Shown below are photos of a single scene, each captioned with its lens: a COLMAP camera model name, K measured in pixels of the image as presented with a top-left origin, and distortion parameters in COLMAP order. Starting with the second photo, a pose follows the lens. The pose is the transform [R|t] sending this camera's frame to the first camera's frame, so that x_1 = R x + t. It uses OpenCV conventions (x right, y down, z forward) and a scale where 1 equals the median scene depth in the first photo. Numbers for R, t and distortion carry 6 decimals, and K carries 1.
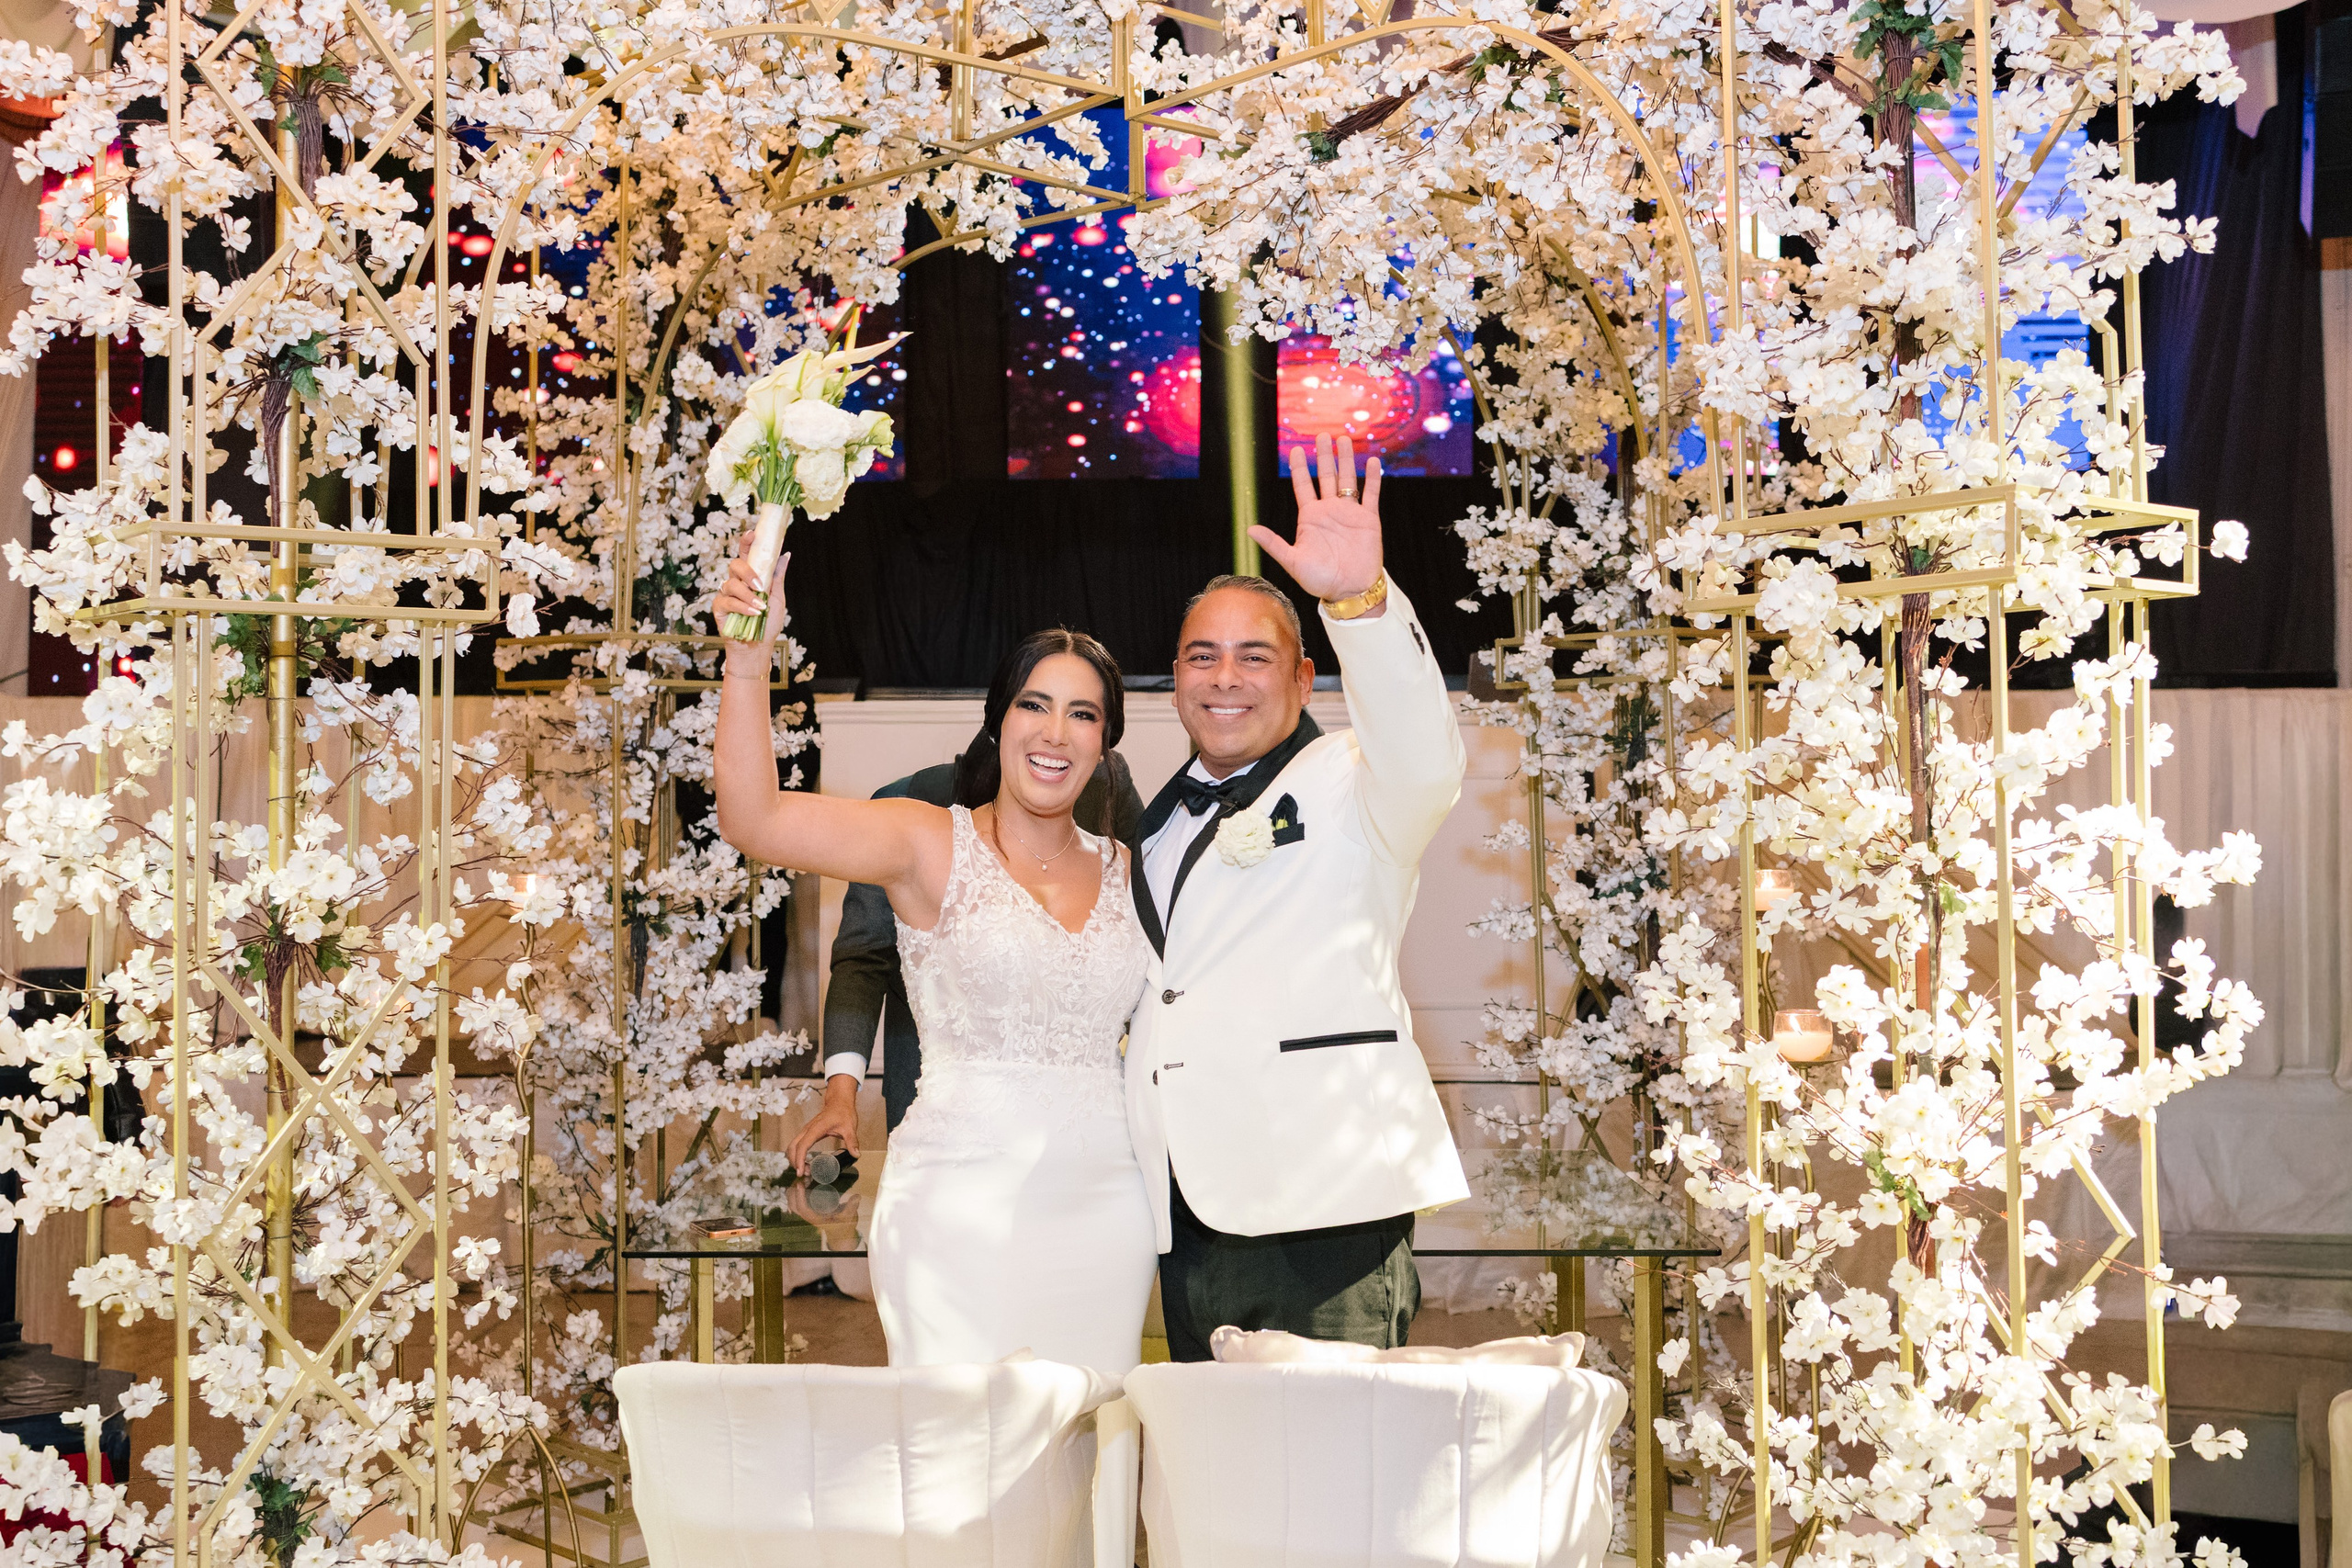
lens RADIAL K [[2365.9, 0, 1123.6], [0, 2365.9, 749.2], [0, 0, 1]] dist [0.011024, 0.000000]
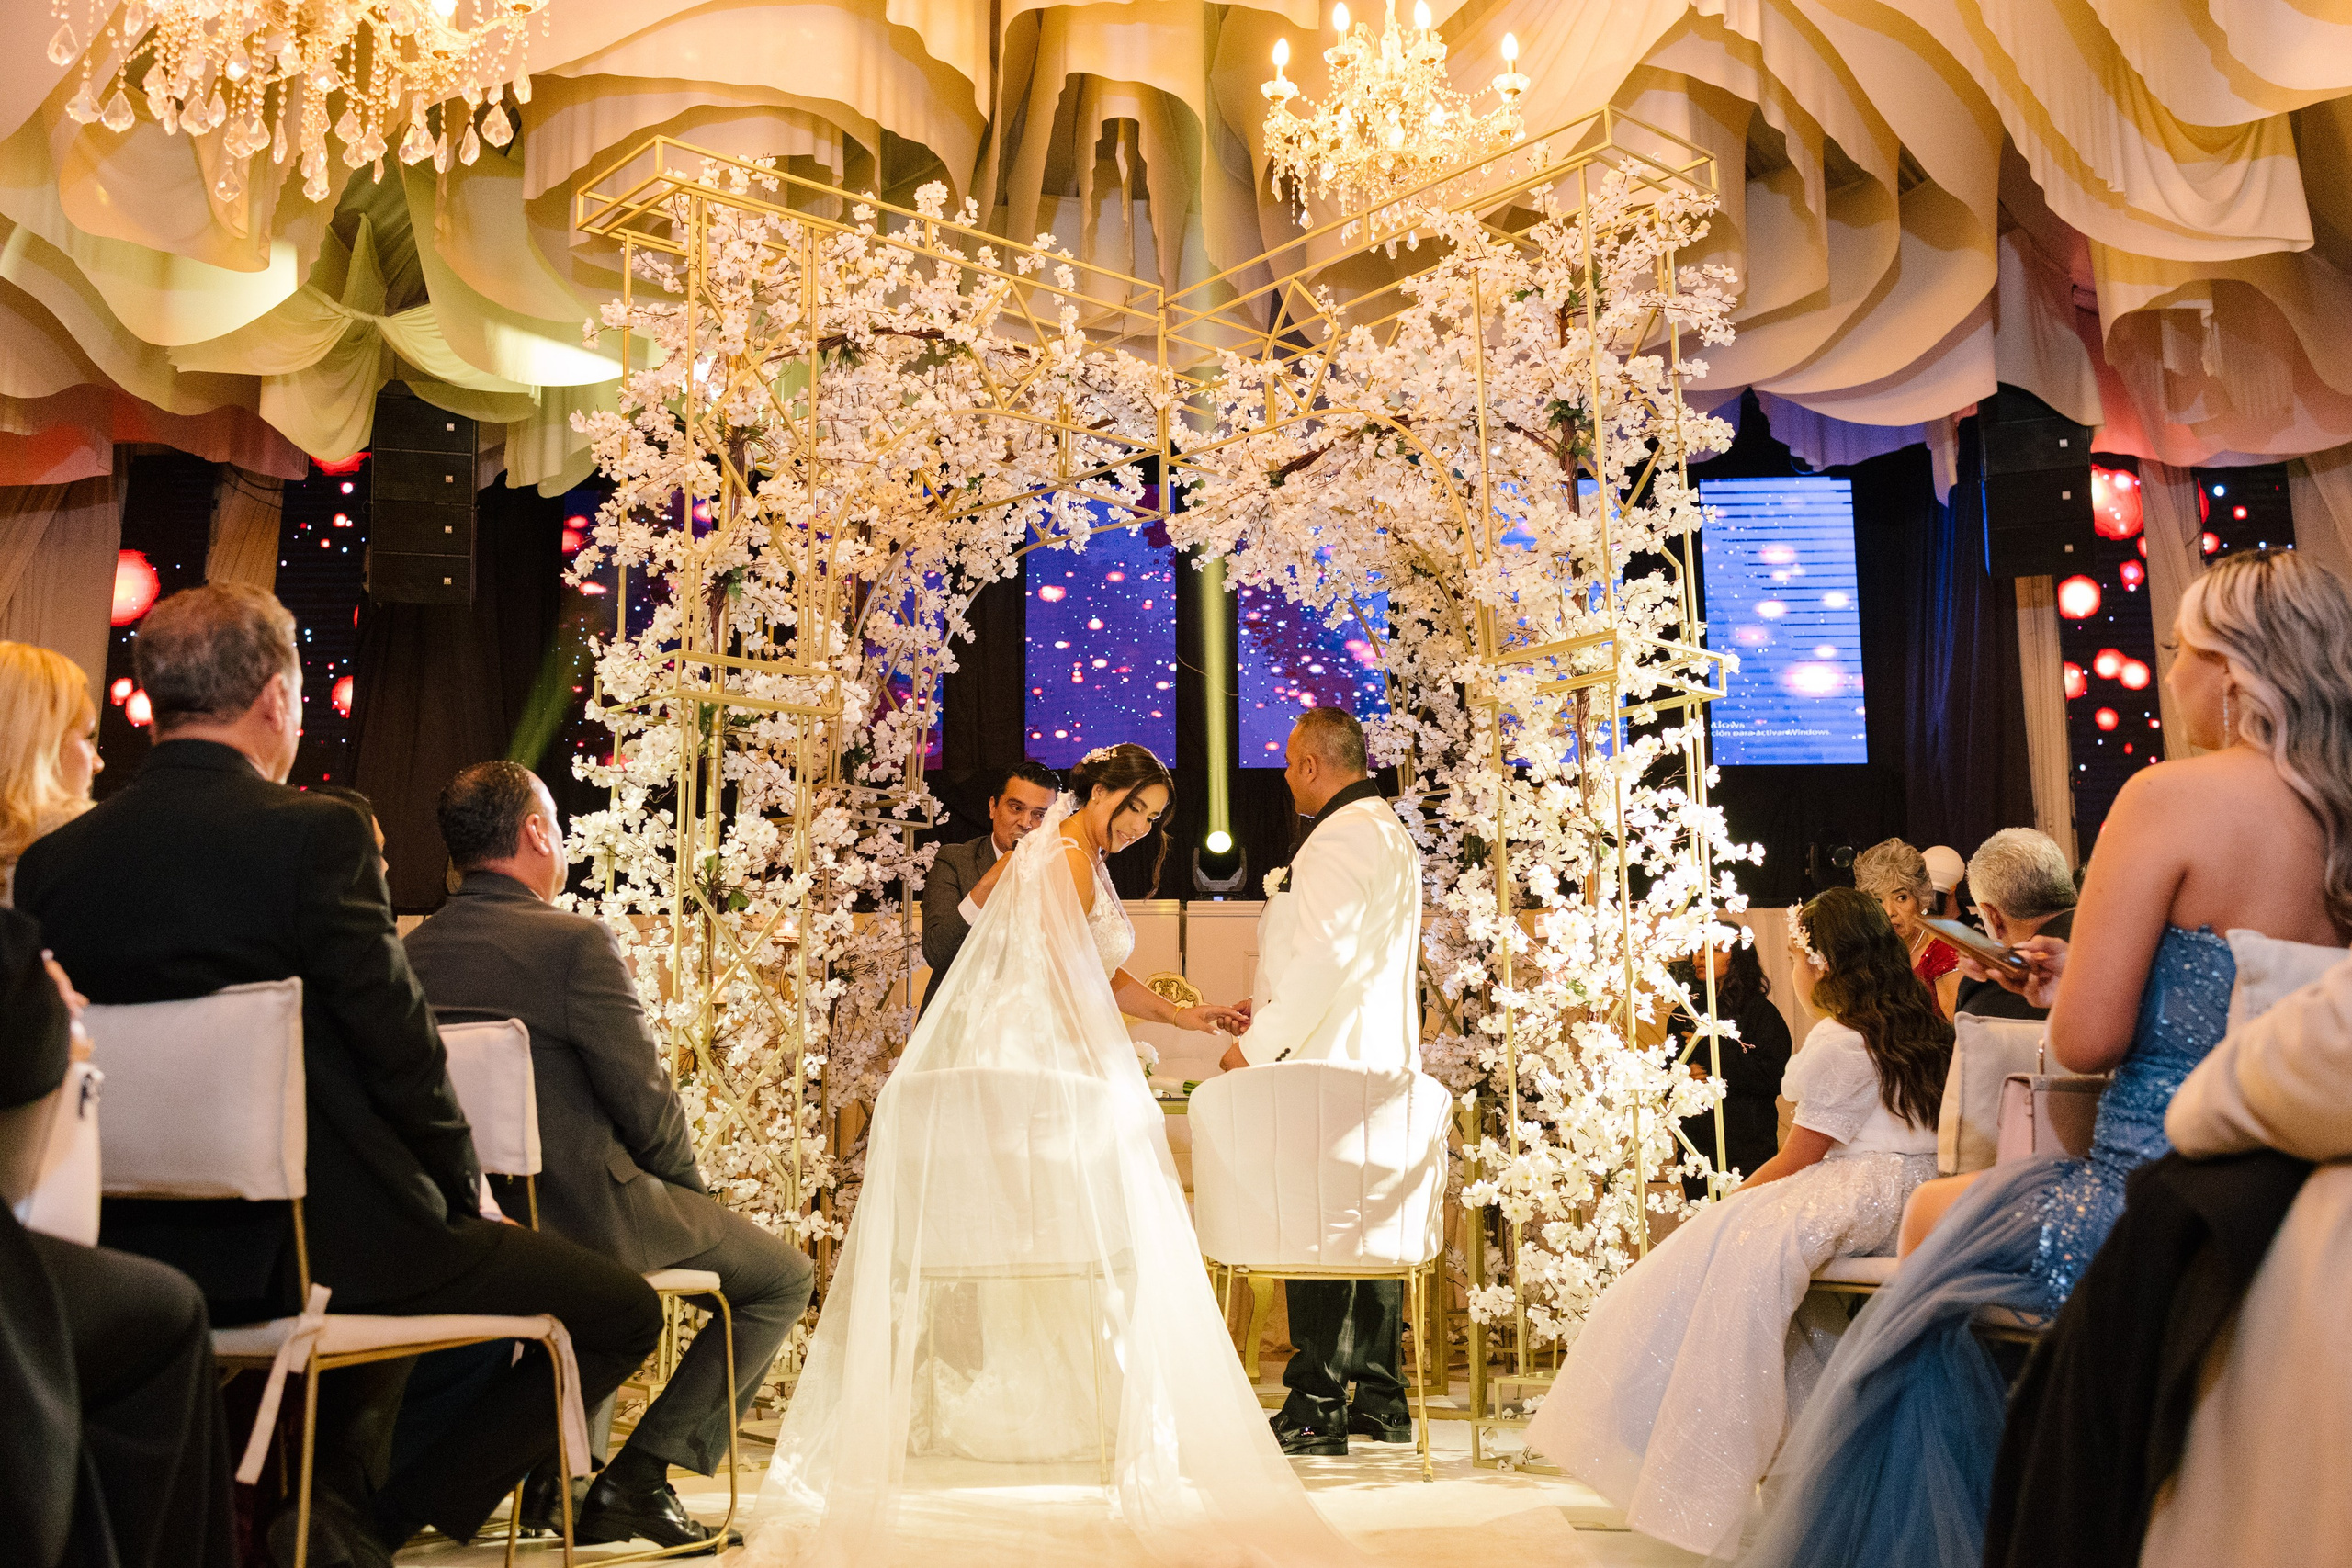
lens RADIAL K [[2365.9, 0, 1165.7], [0, 2365.9, 794.6], [0, 0, 1]] dist [0.011024, 0.000000]
pose [[0.999313, 0.004313, 0.036823, -0.072055], [0.001143, 0.989155, -0.146872, 0.273630], [-0.037057, 0.146813, 0.988470, -0.817216]]
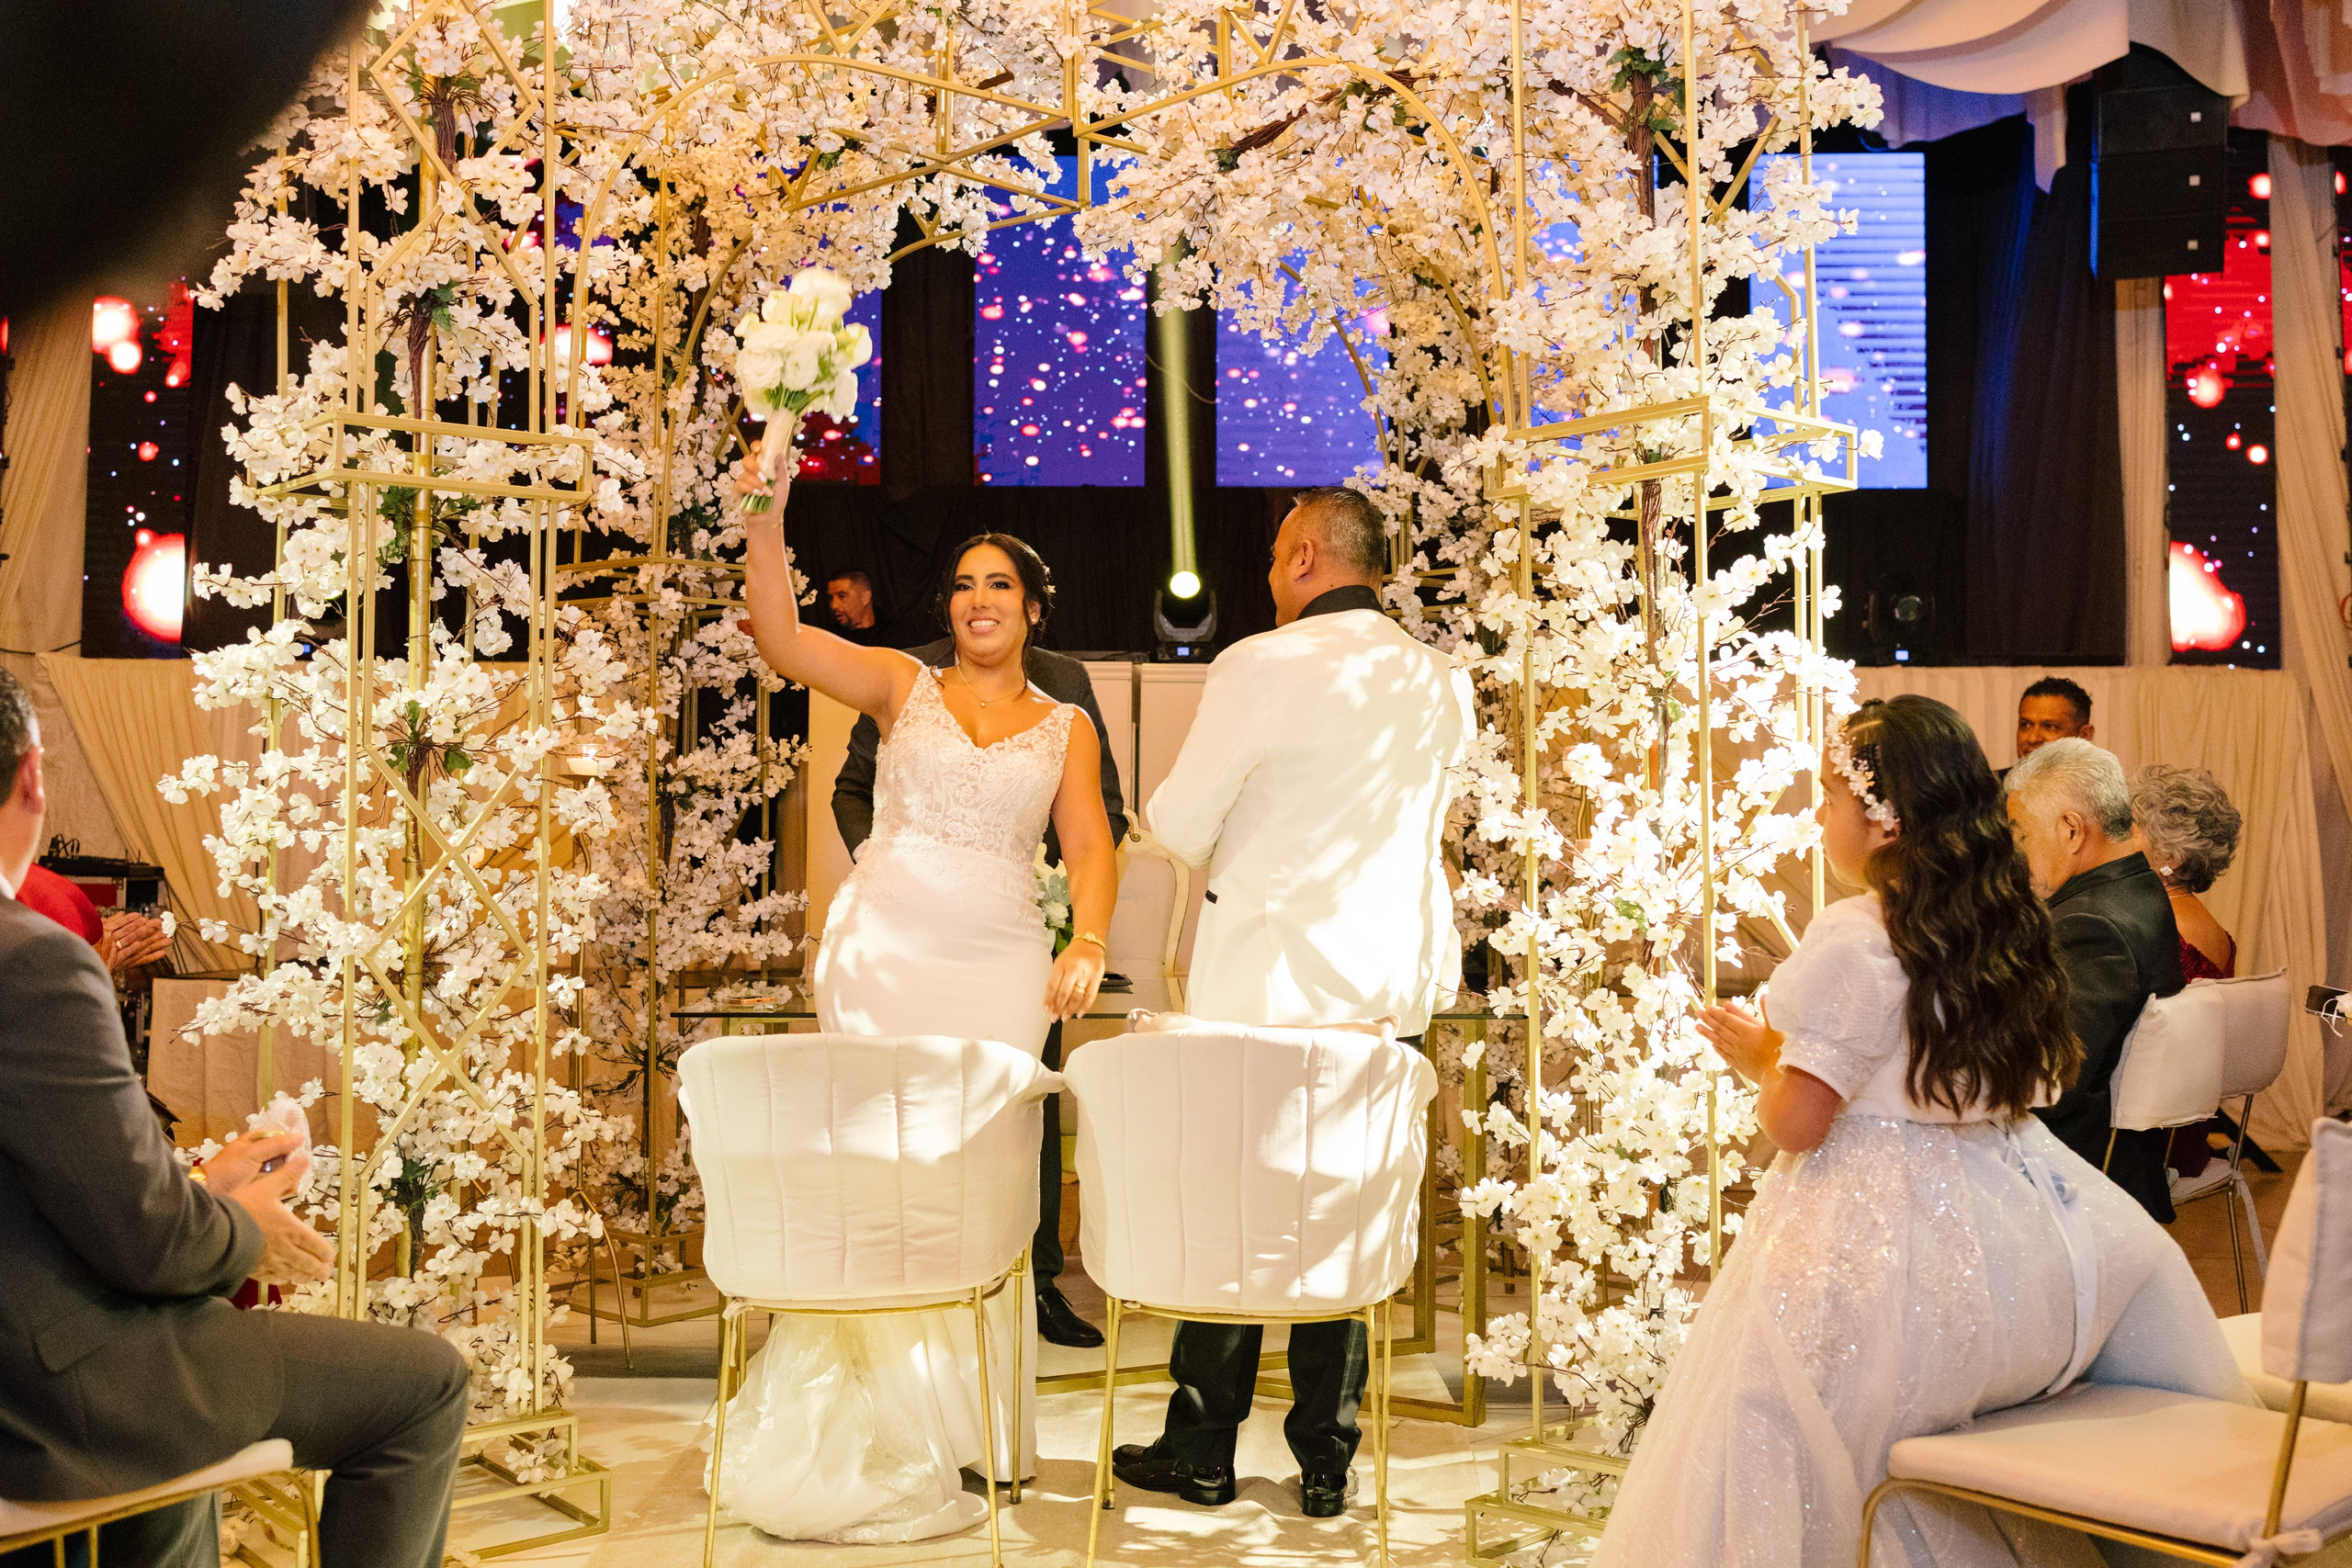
lens RADIAL K [[2365.9, 0, 1179.1], [0, 2365.9, 787.1], [0, 0, 1]] dist [0.011024, 0.000000]
pose [[0.999148, 0.007573, 0.040576, 0.009587], [-0.006961, 0.999860, -0.015224, 0.118698], [-0.040685, 0.014928, 0.999060, -0.311720]]
